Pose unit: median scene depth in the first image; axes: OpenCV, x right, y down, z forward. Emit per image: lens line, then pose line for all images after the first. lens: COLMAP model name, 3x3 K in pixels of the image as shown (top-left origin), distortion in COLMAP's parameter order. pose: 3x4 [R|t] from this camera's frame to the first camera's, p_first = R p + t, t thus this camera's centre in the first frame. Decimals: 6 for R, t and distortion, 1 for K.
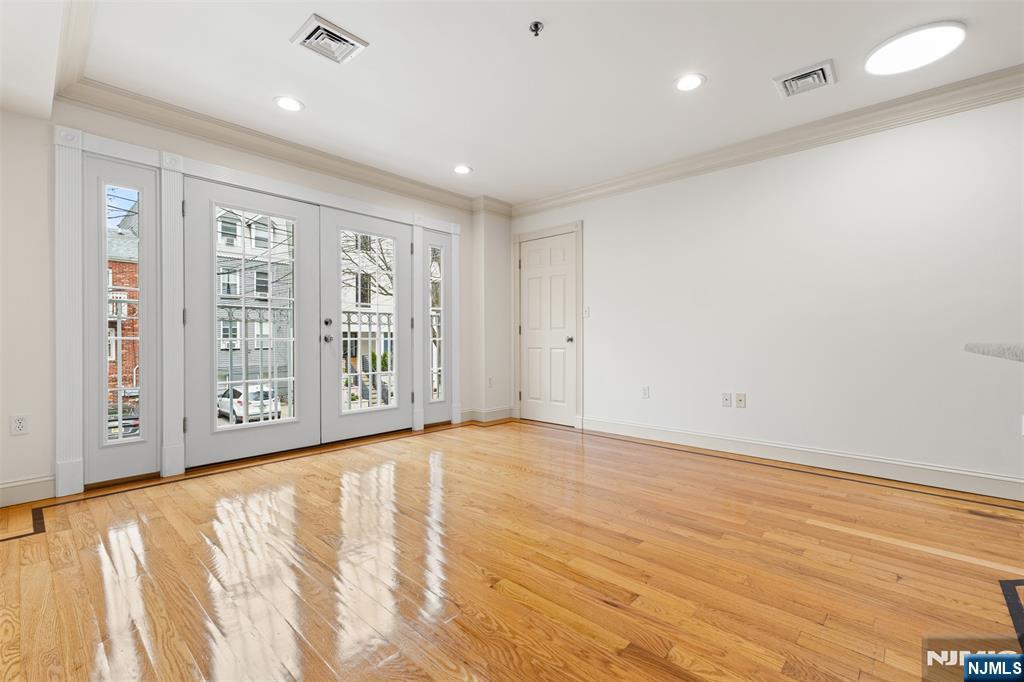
lens RADIAL K [[444.4, 0, 512.0], [0, 444.4, 341.0], [0, 0, 1]] dist [0.001649, 0.000076]
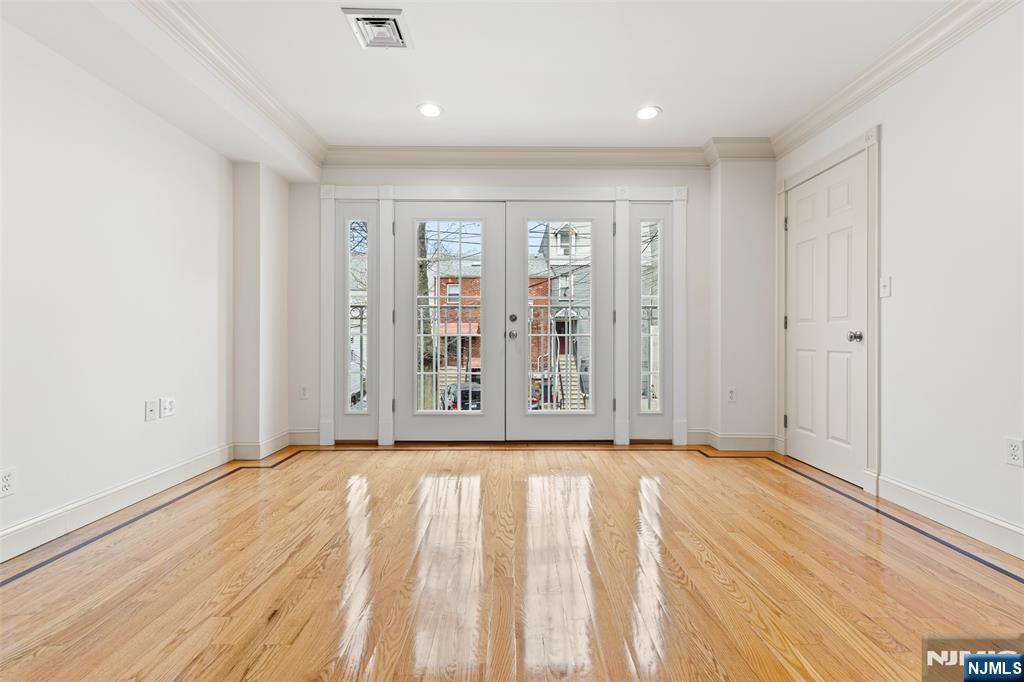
lens RADIAL K [[440.3, 0, 515.7], [0, 440.3, 336.3], [0, 0, 1]] dist [0.005875, 0.000234]
pose [[0.682482, 0.003472, -0.730894, 0.261268], [-0.005904, 0.999982, -0.000762, -0.001212], [0.730878, 0.004835, 0.682491, 0.290841]]
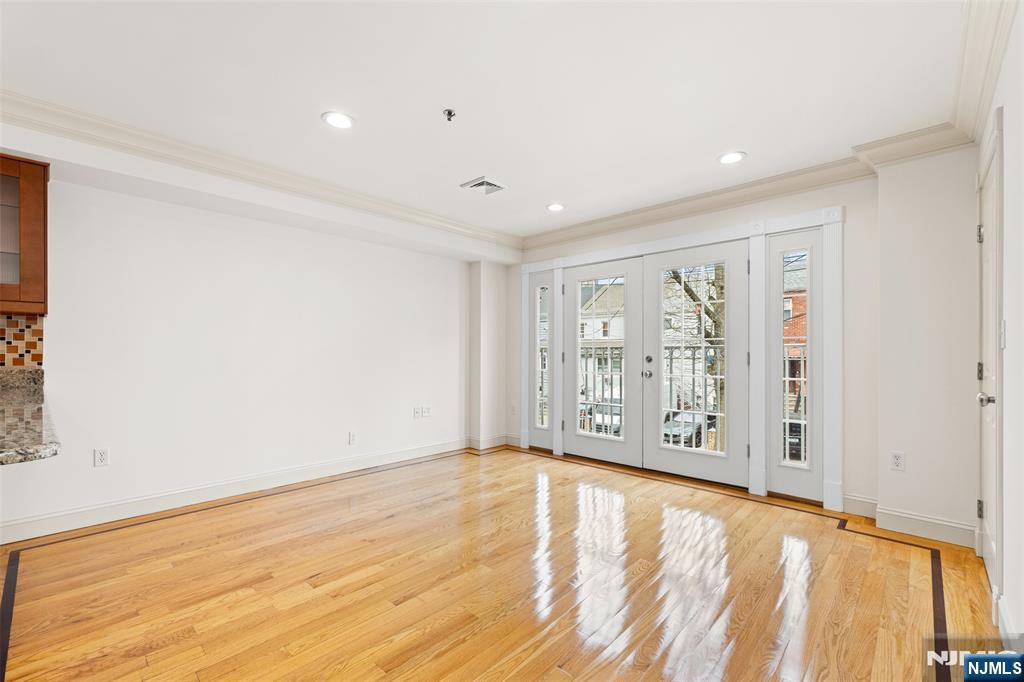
lens RADIAL K [[437.3, 0, 512.8], [0, 437.3, 352.5], [0, 0, 1]] dist [0.006371, 0.000025]
pose [[-0.008784, -0.001744, -0.999960, 0.575760], [-0.006689, 0.999976, -0.001685, -0.047080], [0.999939, 0.006674, -0.008796, 0.579339]]
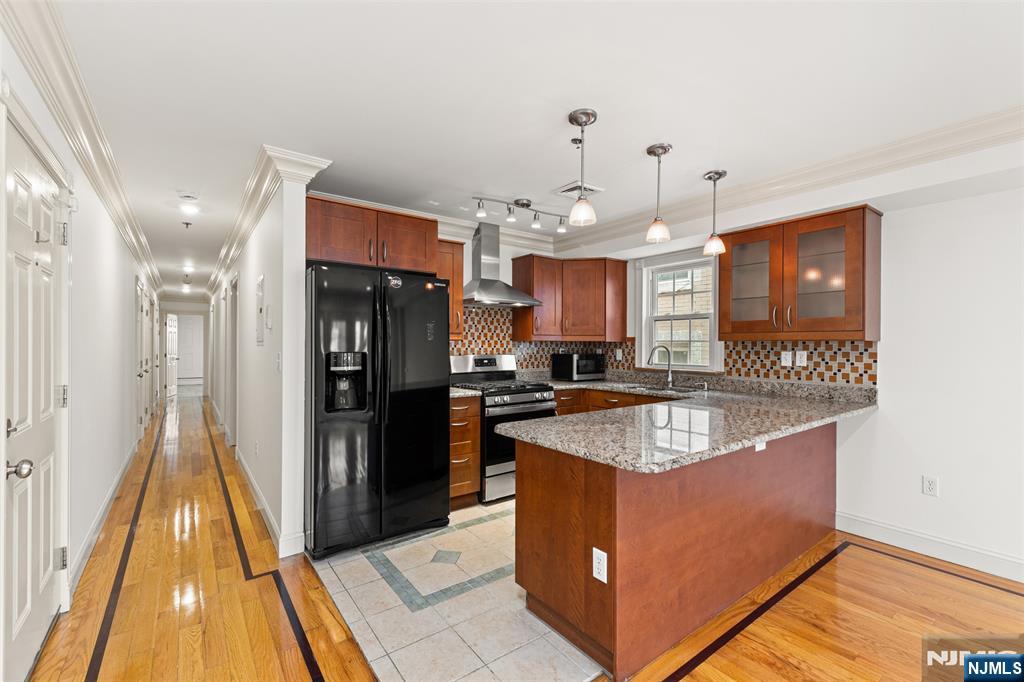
lens RADIAL K [[437.1, 0, 512.5], [0, 437.1, 343.1], [0, 0, 1]] dist [0.004190, 0.000258]
pose [[-0.983168, -0.005946, 0.182609, 0.393926], [-0.005107, 0.999974, 0.005064, -0.090168], [-0.182634, 0.004046, -0.983173, 0.678391]]
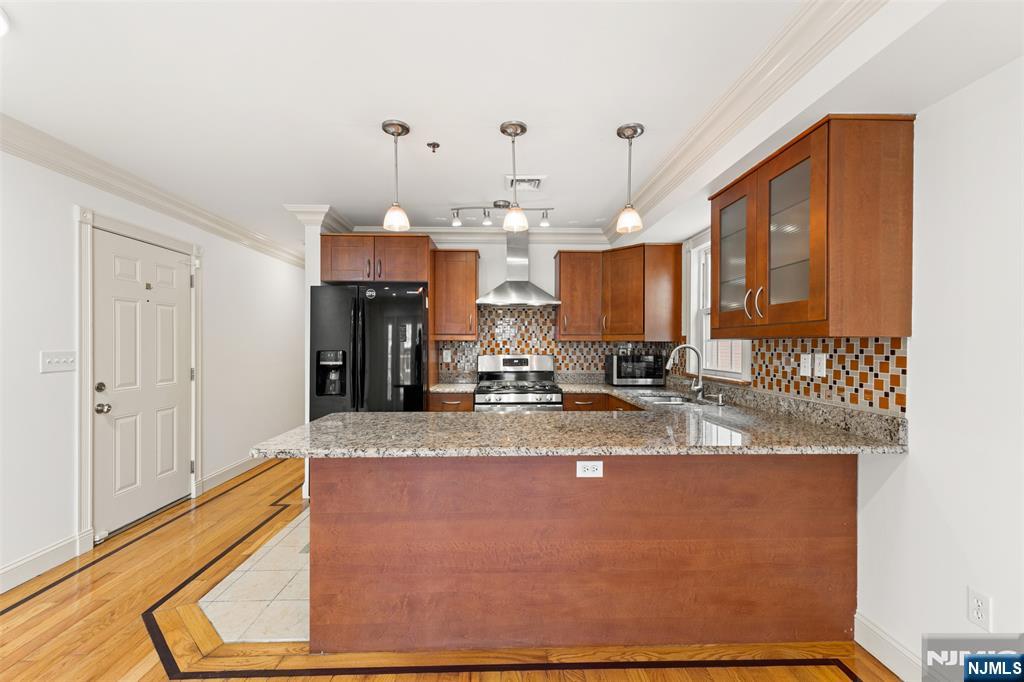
lens RADIAL K [[437.1, 0, 512.5], [0, 437.1, 343.1], [0, 0, 1]] dist [0.004190, 0.000258]
pose [[-0.699940, -0.002130, 0.714199, -0.062540], [0.000473, 0.999994, 0.003446, -0.089064], [-0.714202, 0.002750, -0.699935, 0.443278]]
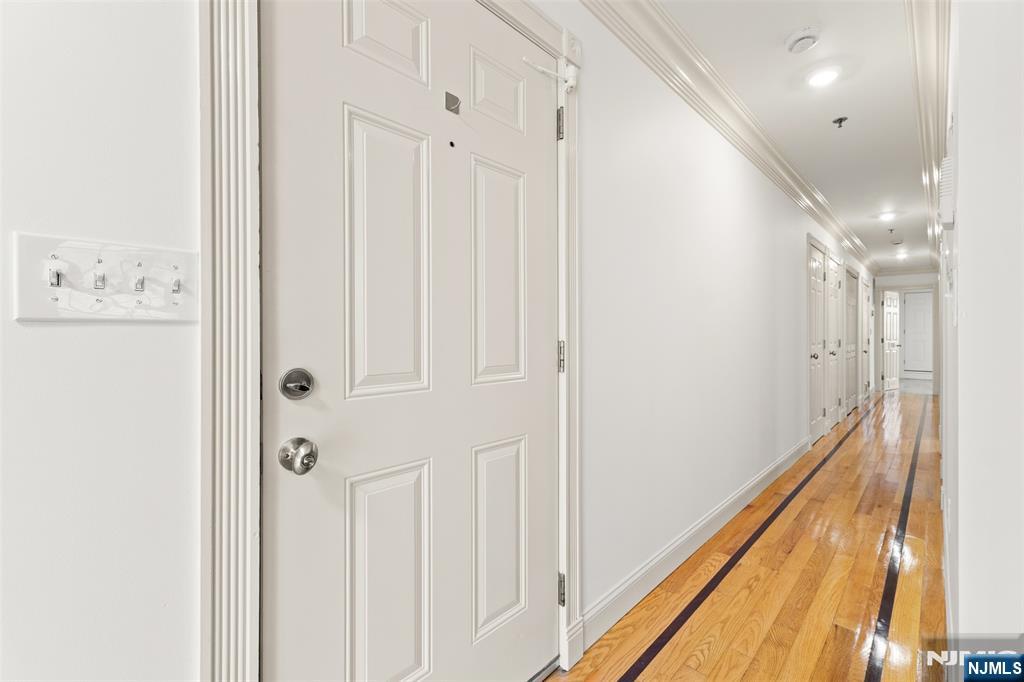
lens RADIAL K [[437.7, 0, 515.3], [0, 437.7, 333.8], [0, 0, 1]] dist [0.001179, 0.000041]
pose [[0.023909, -0.000845, 0.999714, 0.631873], [0.005428, 0.999985, 0.000716, -0.044210], [-0.999699, 0.005409, 0.023913, 0.321013]]
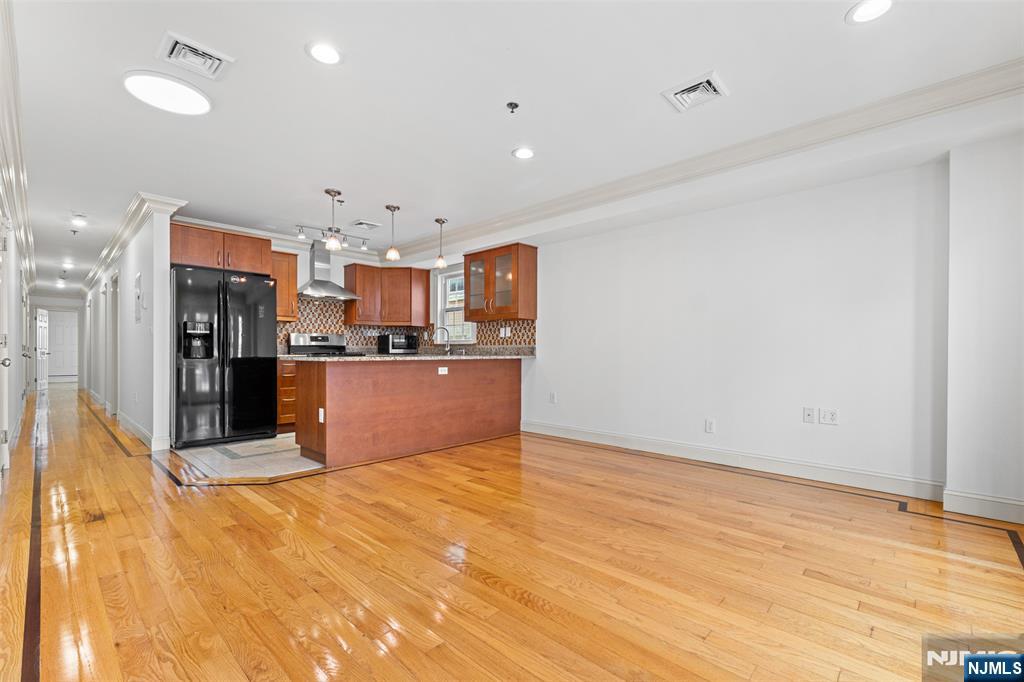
lens RADIAL K [[442.0, 0, 515.4], [0, 442.0, 351.5], [0, 0, 1]] dist [0.000334, 0.000229]
pose [[-0.999977, -0.002893, 0.006128, 0.017681], [-0.002852, 0.999974, 0.006571, -0.015412], [-0.006146, 0.006553, -0.999960, 1.106124]]
